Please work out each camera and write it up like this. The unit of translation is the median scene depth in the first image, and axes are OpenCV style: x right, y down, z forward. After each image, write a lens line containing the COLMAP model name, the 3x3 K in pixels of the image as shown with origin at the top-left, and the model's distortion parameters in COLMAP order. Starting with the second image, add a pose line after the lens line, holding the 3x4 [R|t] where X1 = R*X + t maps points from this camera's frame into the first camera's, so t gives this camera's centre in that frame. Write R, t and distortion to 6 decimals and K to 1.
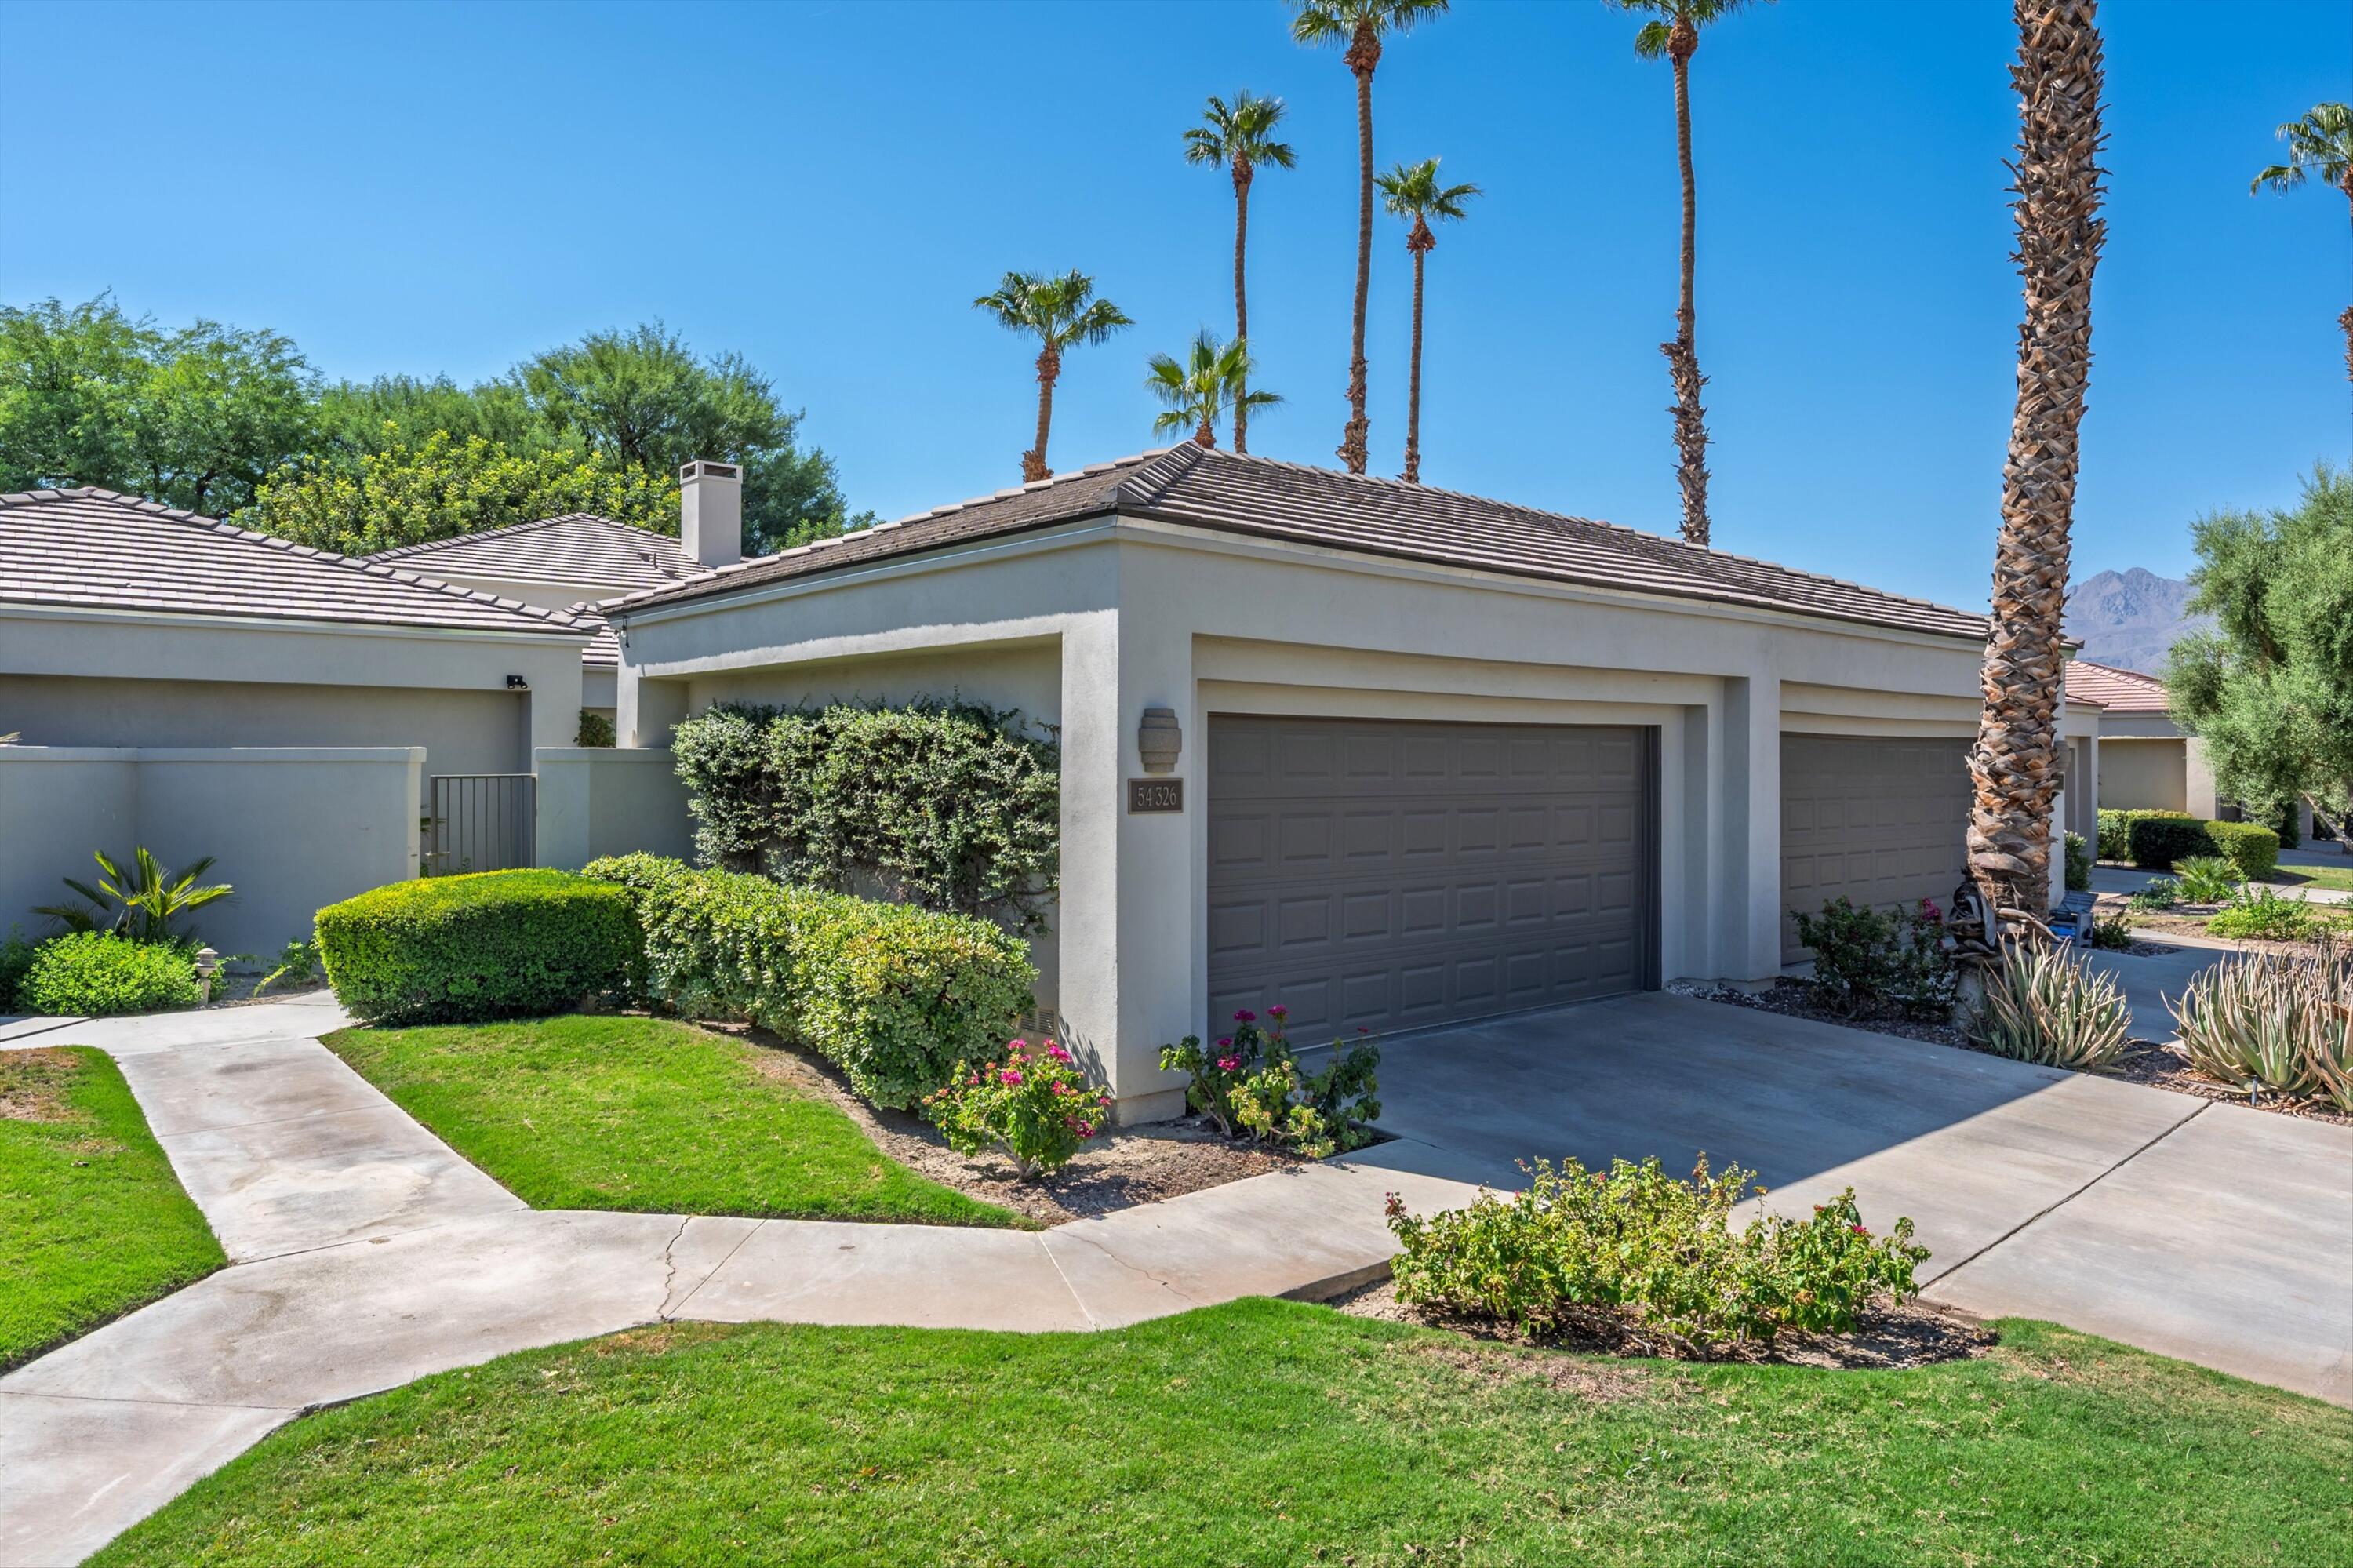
lens RADIAL K [[1410.6, 0, 1173.7], [0, 1410.6, 783.8], [0, 0, 1]] dist [0.000239, 0.000261]
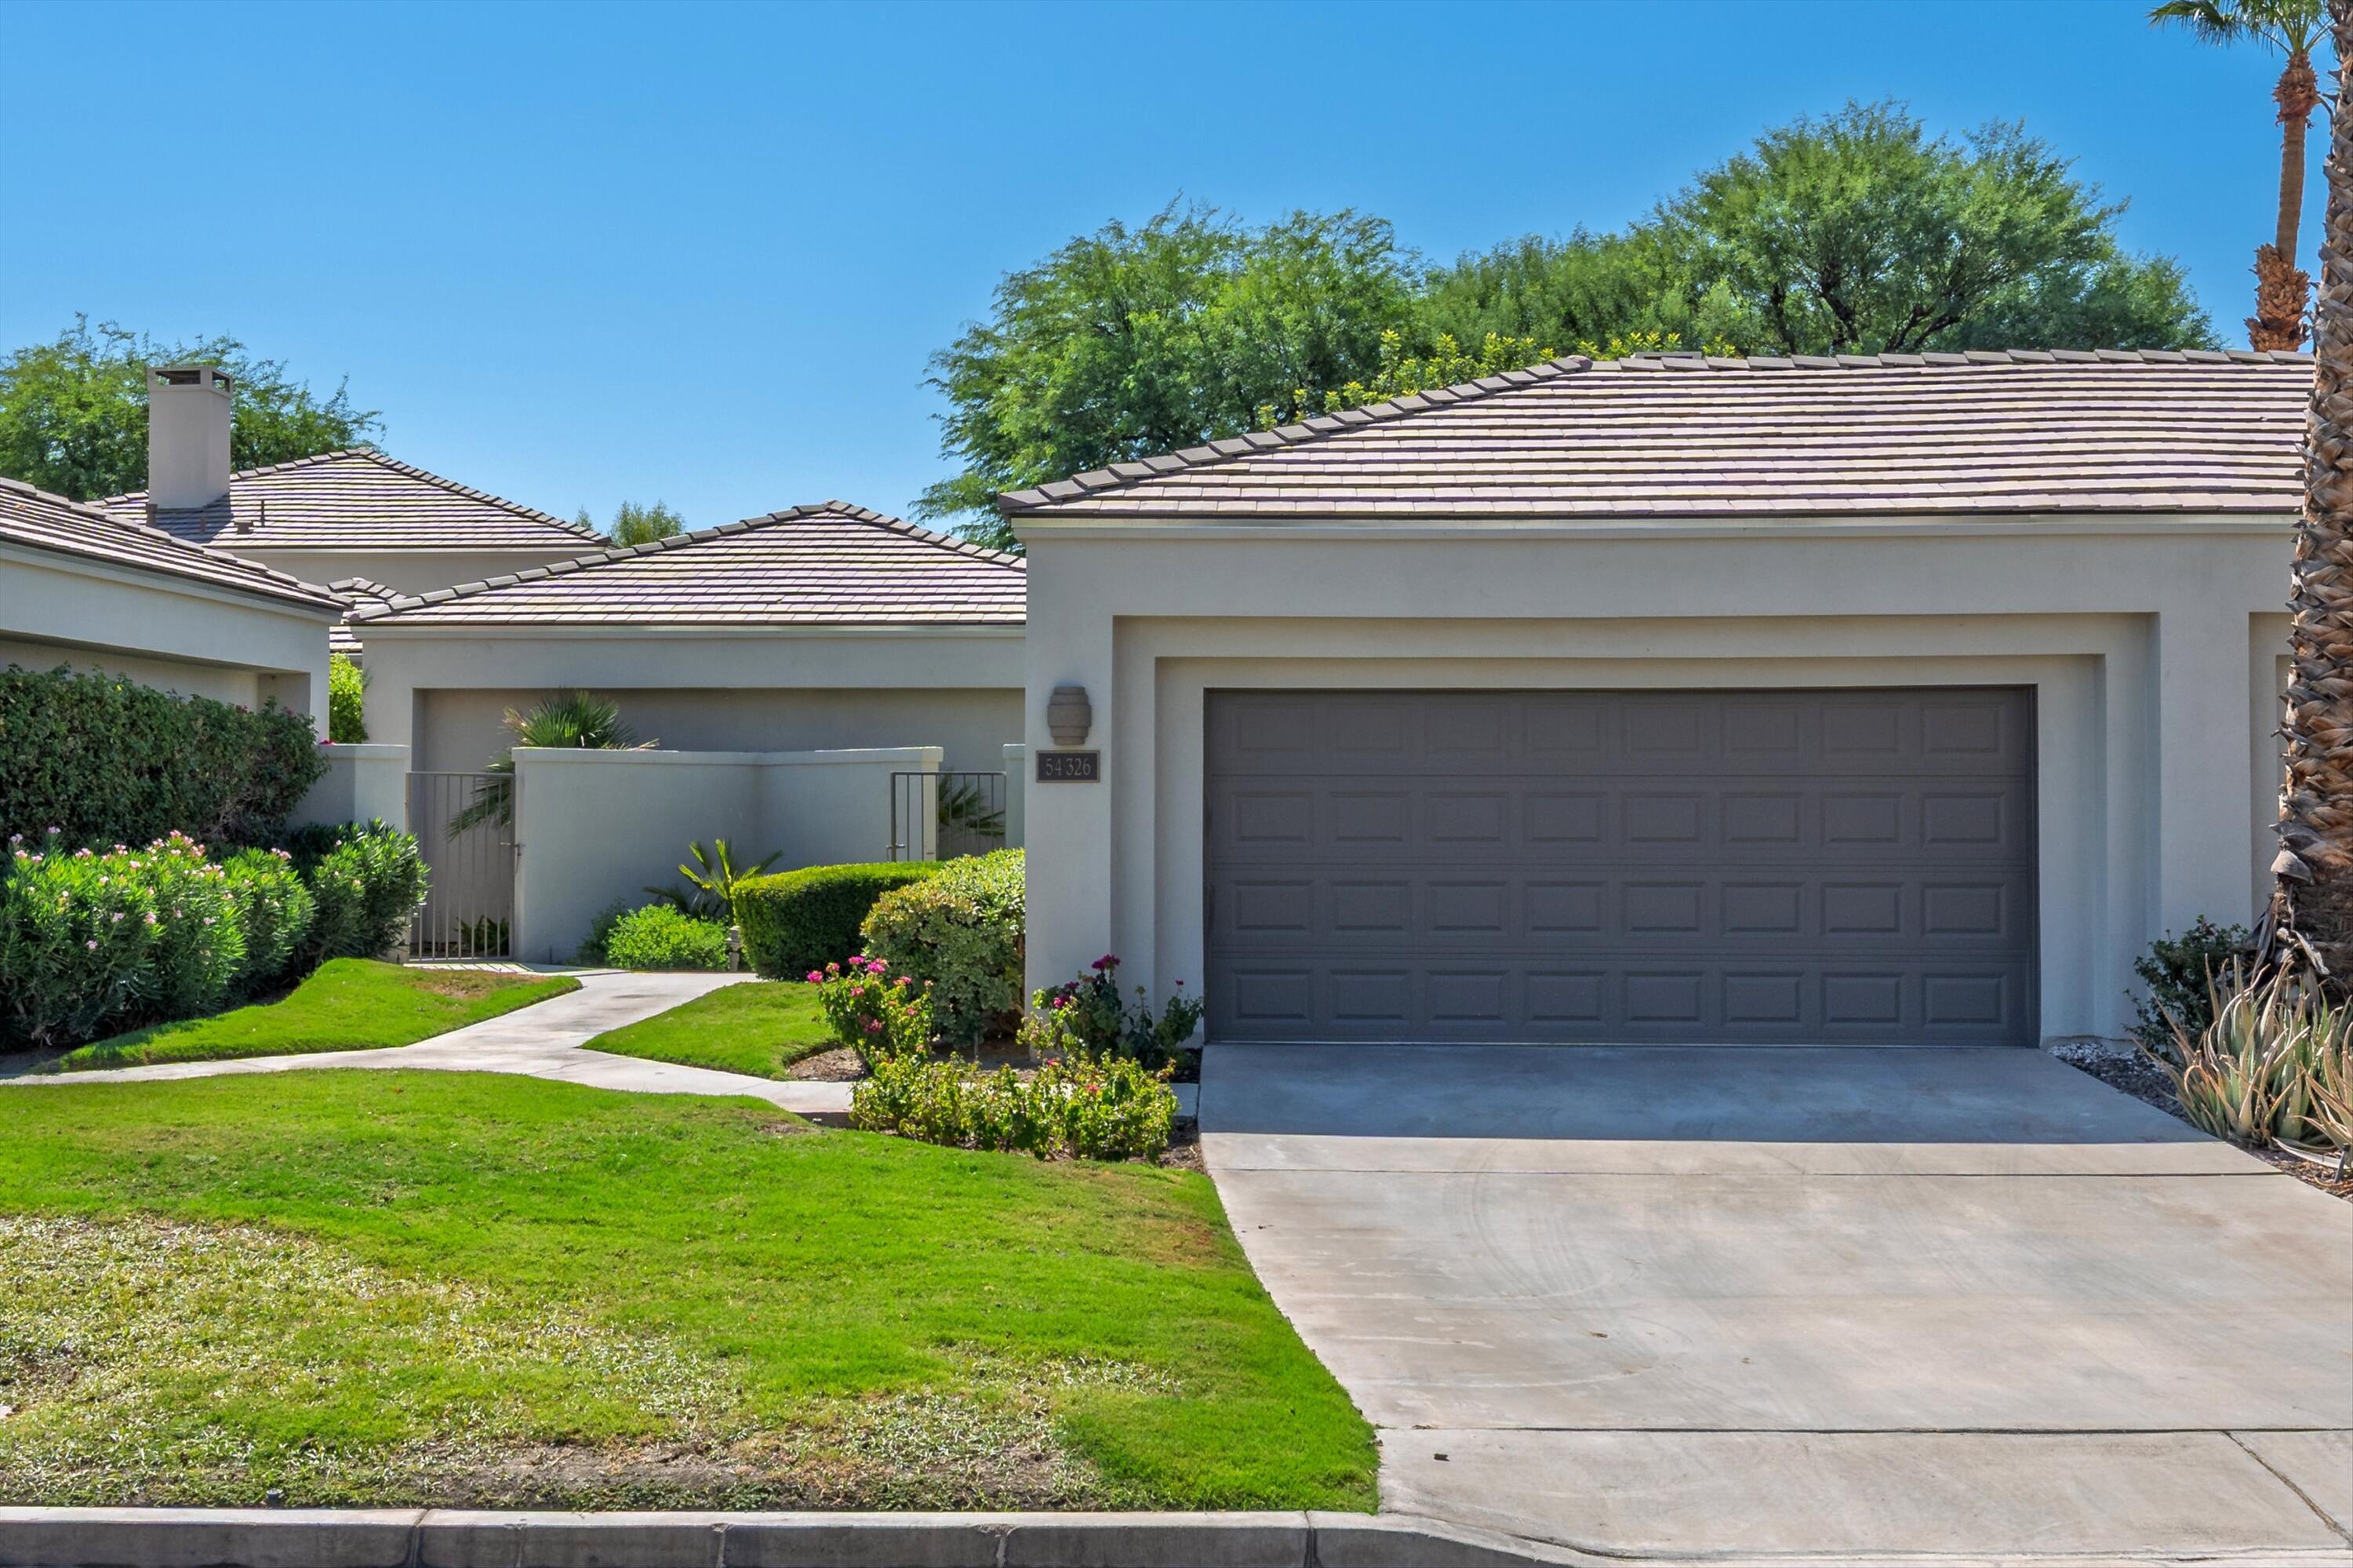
lens RADIAL K [[2542.2, 0, 1177.1], [0, 2542.2, 782.8], [0, 0, 1]] dist [-0.006281, 0.000000]
pose [[0.748395, -0.008119, -0.663204, 0.881930], [-0.007444, 0.999759, -0.020639, 0.039848], [0.663212, 0.020383, 0.748154, -0.275158]]
